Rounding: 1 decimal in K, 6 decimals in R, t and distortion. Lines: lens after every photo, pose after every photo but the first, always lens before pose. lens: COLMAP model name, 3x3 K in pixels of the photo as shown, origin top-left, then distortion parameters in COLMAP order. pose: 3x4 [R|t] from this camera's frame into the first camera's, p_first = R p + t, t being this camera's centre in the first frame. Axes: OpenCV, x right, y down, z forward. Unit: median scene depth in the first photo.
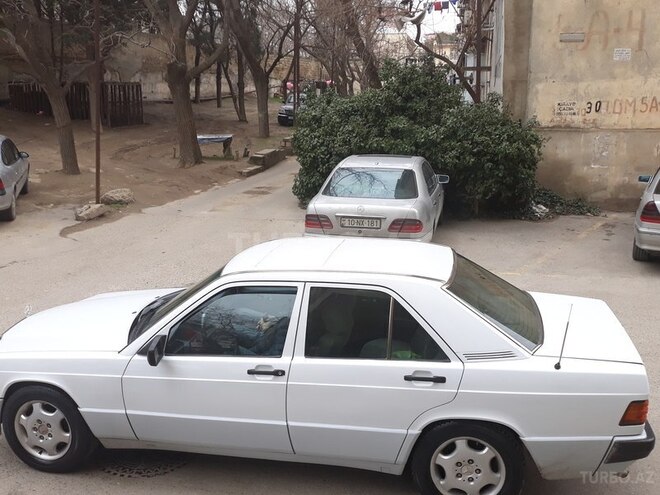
lens RADIAL K [[661.5, 0, 330.0], [0, 661.5, 247.5], [0, 0, 1]] dist [0.116950, -0.335401]
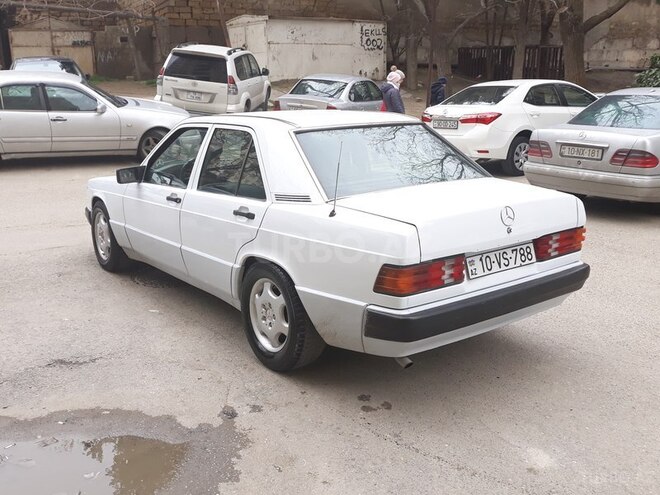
lens RADIAL K [[661.5, 0, 330.0], [0, 661.5, 247.5], [0, 0, 1]] dist [0.116950, -0.335401]
pose [[0.761521, 0.159694, -0.628159, 0.389508], [-0.140551, 0.986797, 0.080479, 0.065390], [0.632718, 0.027002, 0.773912, 0.135394]]
